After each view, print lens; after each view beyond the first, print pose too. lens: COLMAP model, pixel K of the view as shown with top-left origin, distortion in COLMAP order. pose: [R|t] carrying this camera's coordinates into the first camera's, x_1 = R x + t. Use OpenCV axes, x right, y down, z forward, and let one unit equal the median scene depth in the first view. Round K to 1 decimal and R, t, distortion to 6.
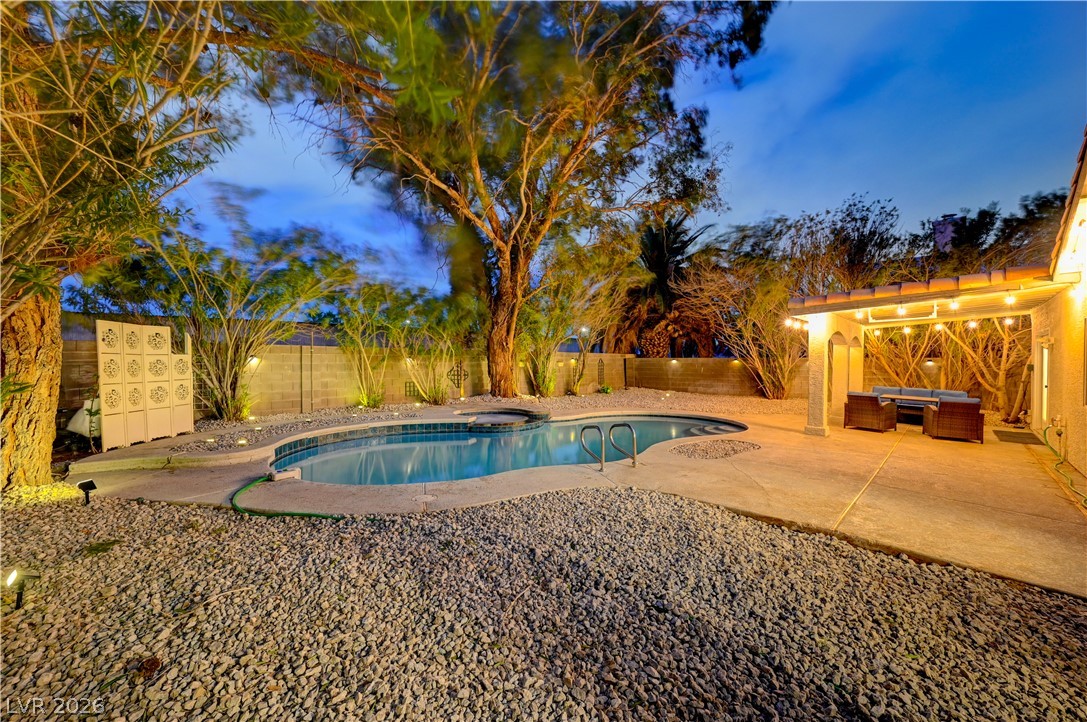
lens RADIAL K [[436.5, 0, 543.3], [0, 436.5, 362.5], [0, 0, 1]] dist [-0.001309, 0.000722]
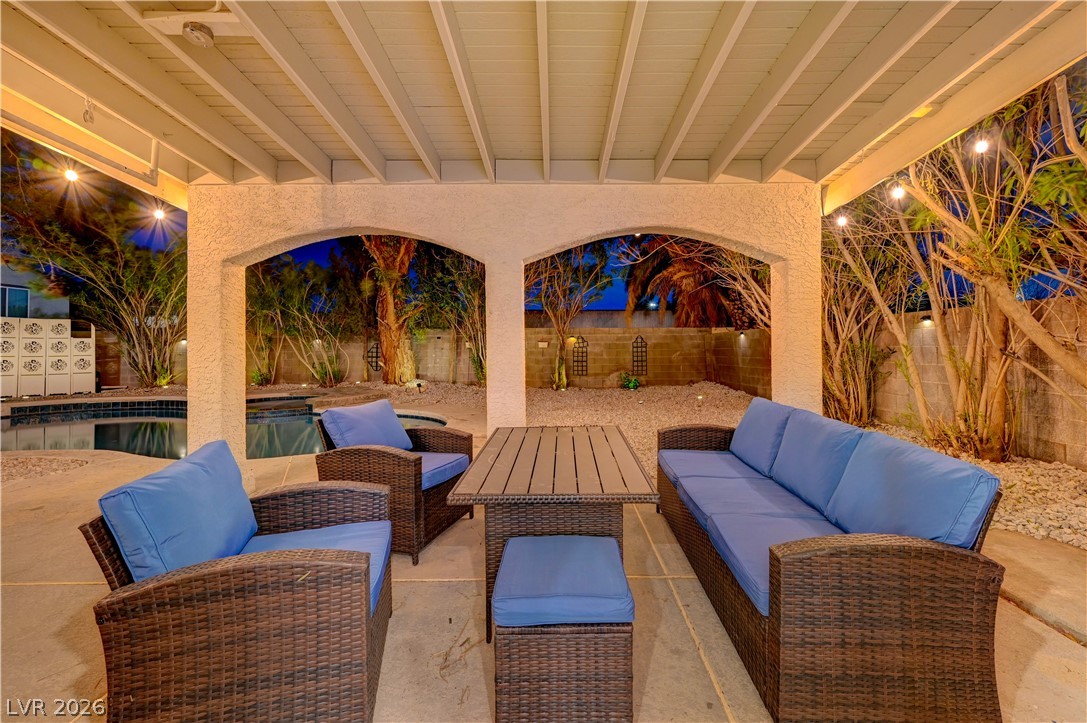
lens RADIAL K [[436.5, 0, 549.3], [0, 436.5, 341.7], [0, 0, 1]] dist [-0.001309, 0.000722]
pose [[0.694589, -0.019425, -0.719144, 0.854128], [0.003088, 0.999707, -0.024020, 0.021662], [0.719400, 0.014463, 0.694446, 0.726147]]
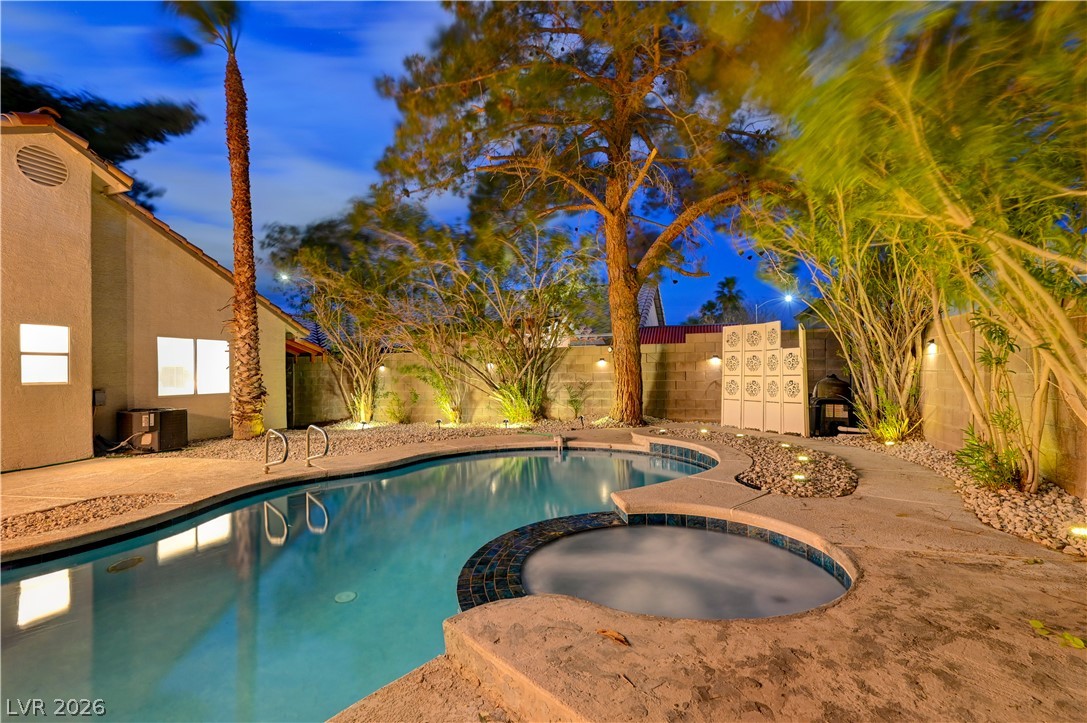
lens RADIAL K [[500.8, 0, 544.1], [0, 500.8, 365.1], [0, 0, 1]] dist [0.019246, 0.000180]
pose [[-0.905281, 0.007962, -0.424740, 0.069117], [0.011695, 0.999912, -0.006184, 0.011931], [0.424653, -0.010565, -0.905294, 1.144306]]
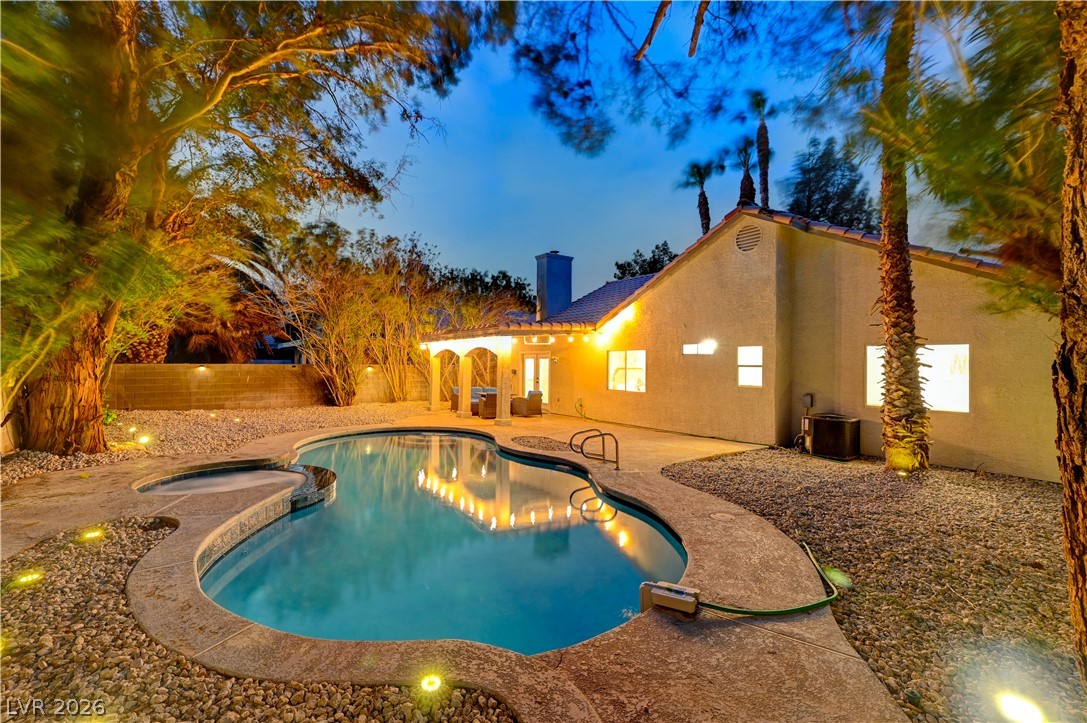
lens RADIAL K [[460.5, 0, 548.8], [0, 460.5, 359.7], [0, 0, 1]] dist [0.000126, -0.000008]
pose [[0.166255, 0.007722, 0.986052, -0.568091], [-0.001674, 0.999970, -0.007549, -0.020117], [-0.986081, -0.000396, 0.166263, 0.479139]]
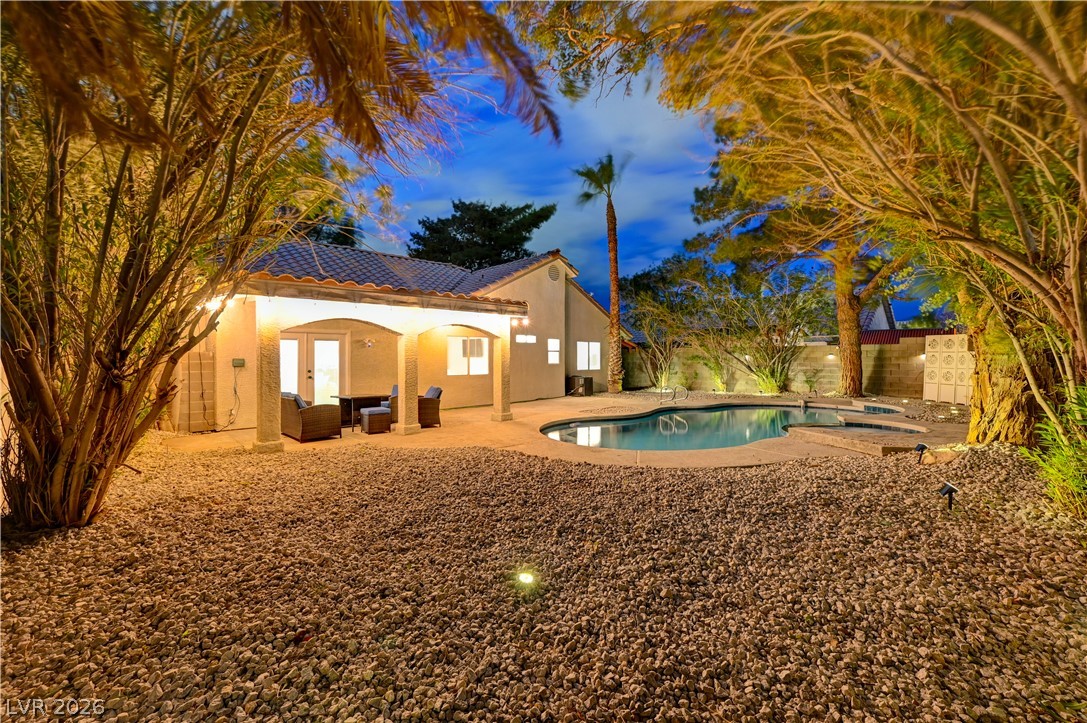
lens RADIAL K [[436.5, 0, 543.4], [0, 436.5, 357.7], [0, 0, 1]] dist [-0.001309, 0.000722]
pose [[-0.999809, 0.000444, 0.019529, 0.390484], [0.000657, 0.999940, 0.010915, -0.008982], [-0.019523, 0.010926, -0.999750, 1.635437]]
